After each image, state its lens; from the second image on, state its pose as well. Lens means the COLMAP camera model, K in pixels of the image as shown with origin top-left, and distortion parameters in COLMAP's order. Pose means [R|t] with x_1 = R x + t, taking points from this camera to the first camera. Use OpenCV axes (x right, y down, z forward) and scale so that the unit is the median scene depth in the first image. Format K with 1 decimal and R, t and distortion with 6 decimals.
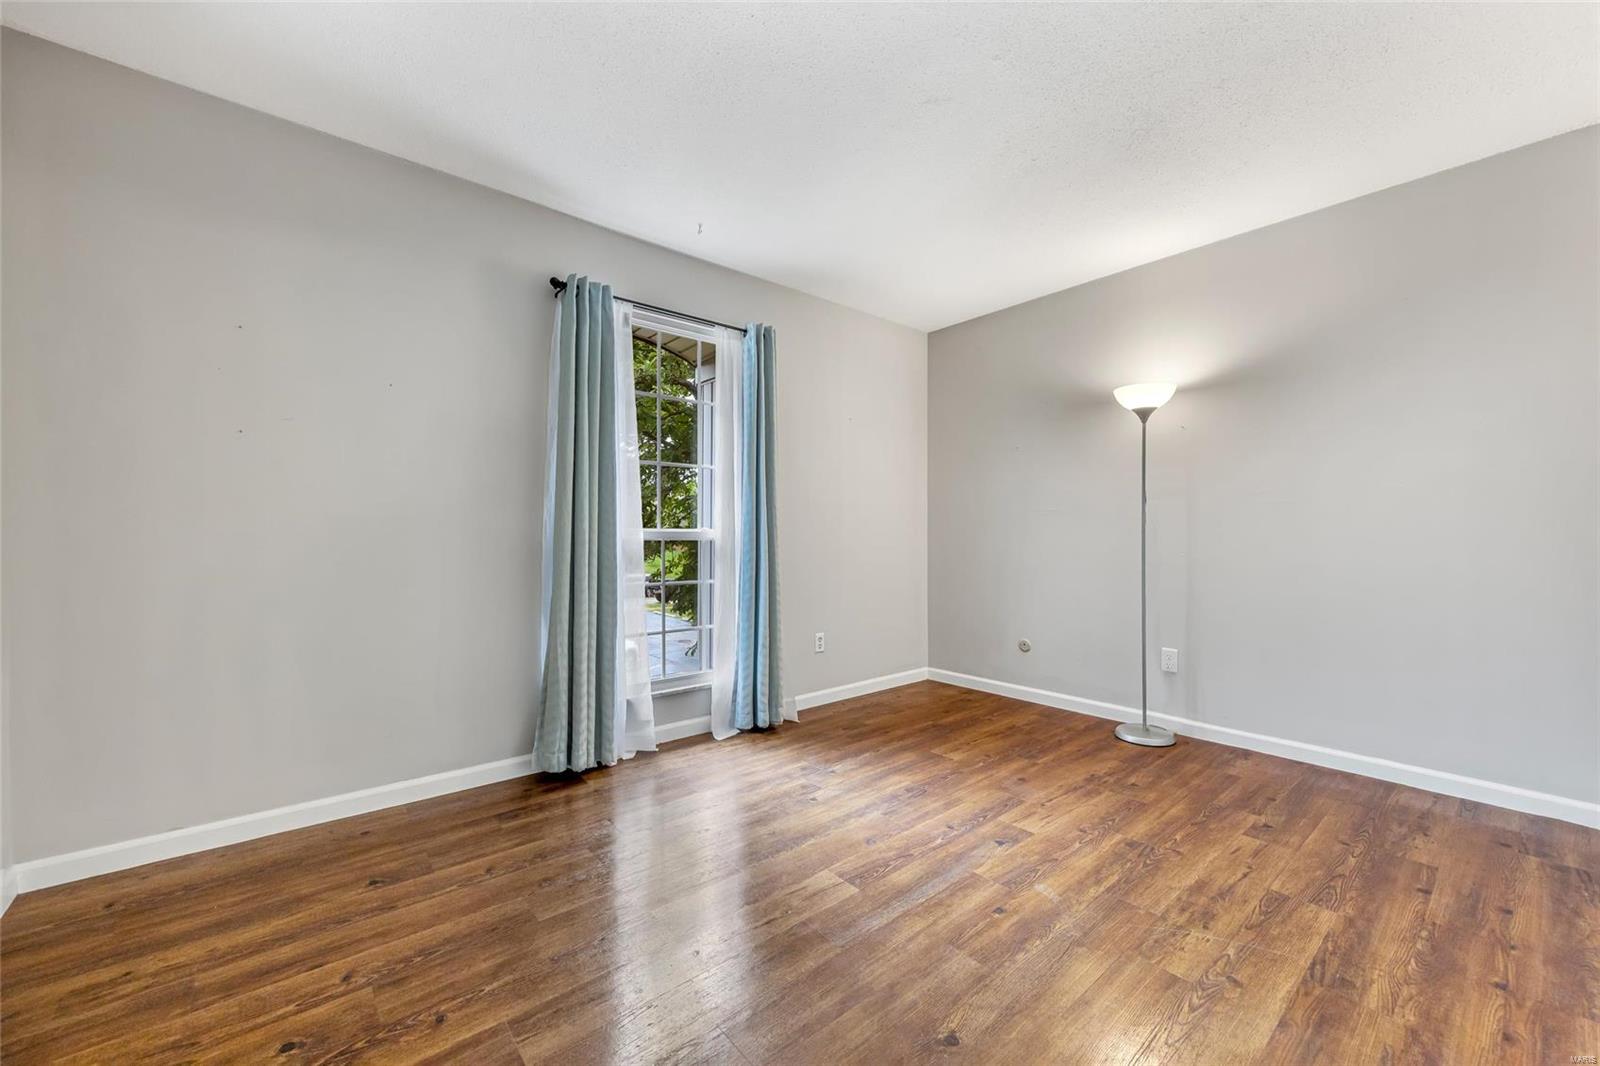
lens RADIAL K [[623.8, 0, 803.0], [0, 623.8, 530.8], [0, 0, 1]] dist [0.009195, -0.001315]
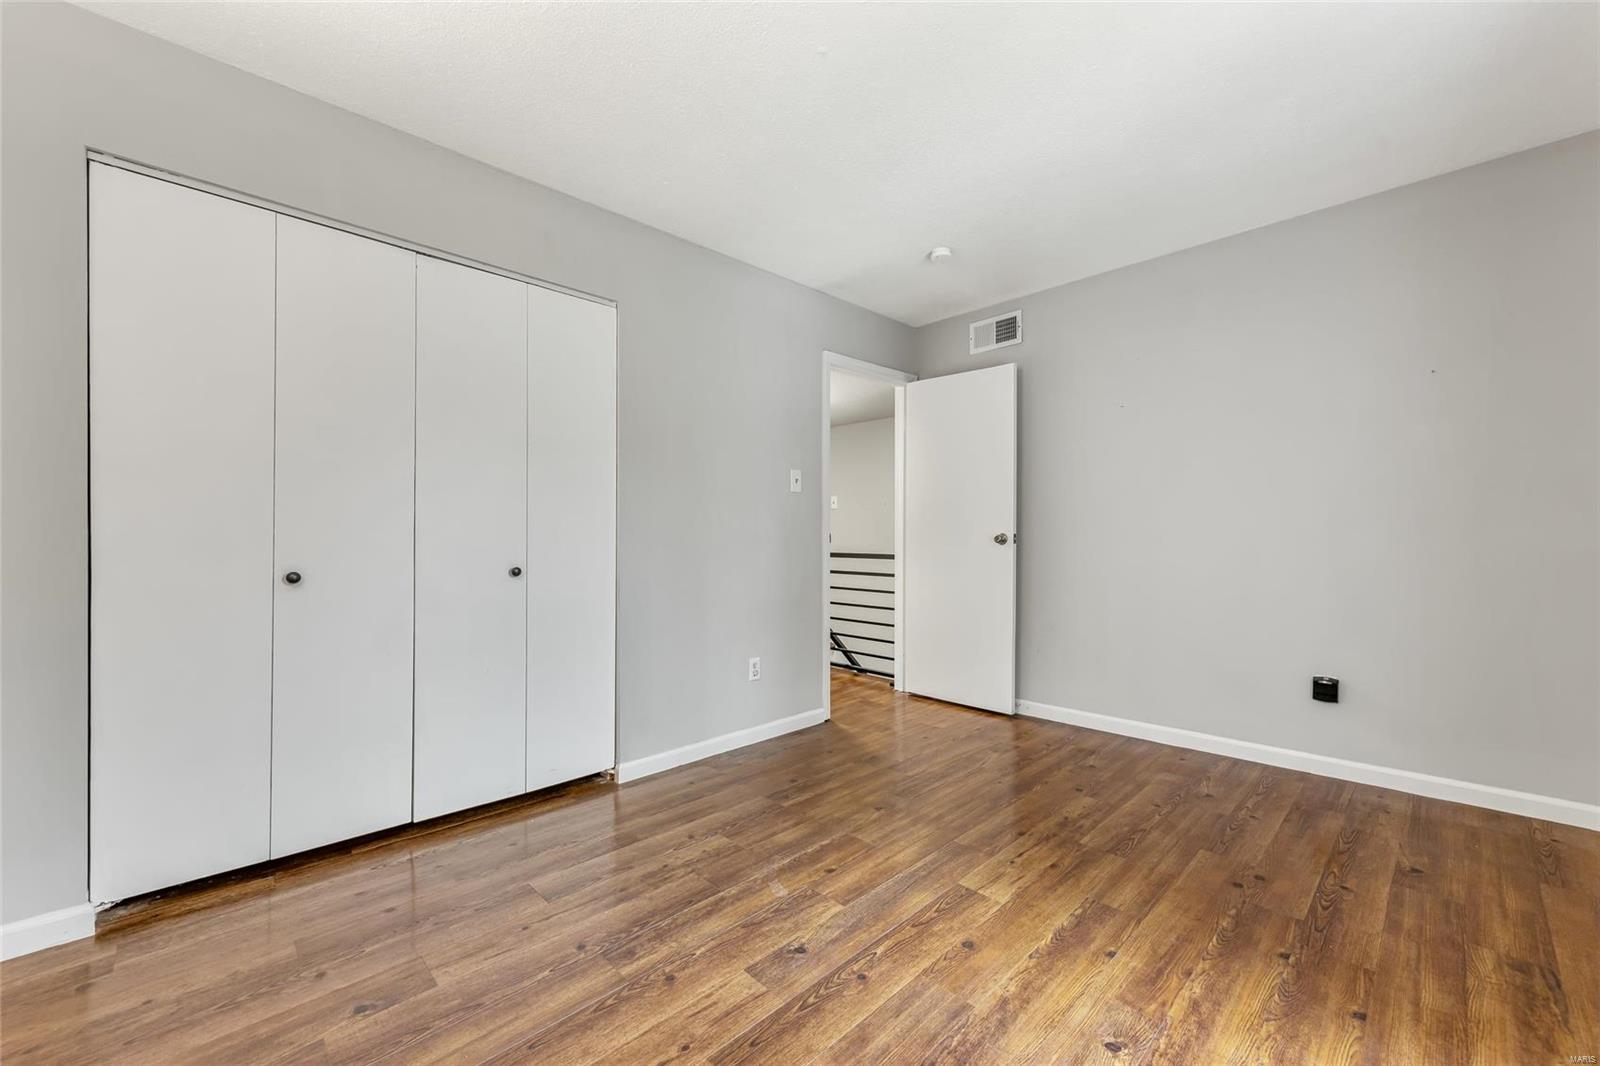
lens RADIAL K [[623.8, 0, 809.3], [0, 623.8, 538.6], [0, 0, 1]] dist [0.009195, -0.001315]
pose [[-0.996967, 0.004252, -0.077707, 0.387991], [0.004437, 0.999988, -0.002221, 0.005117], [0.077697, -0.002559, -0.996974, 1.888615]]
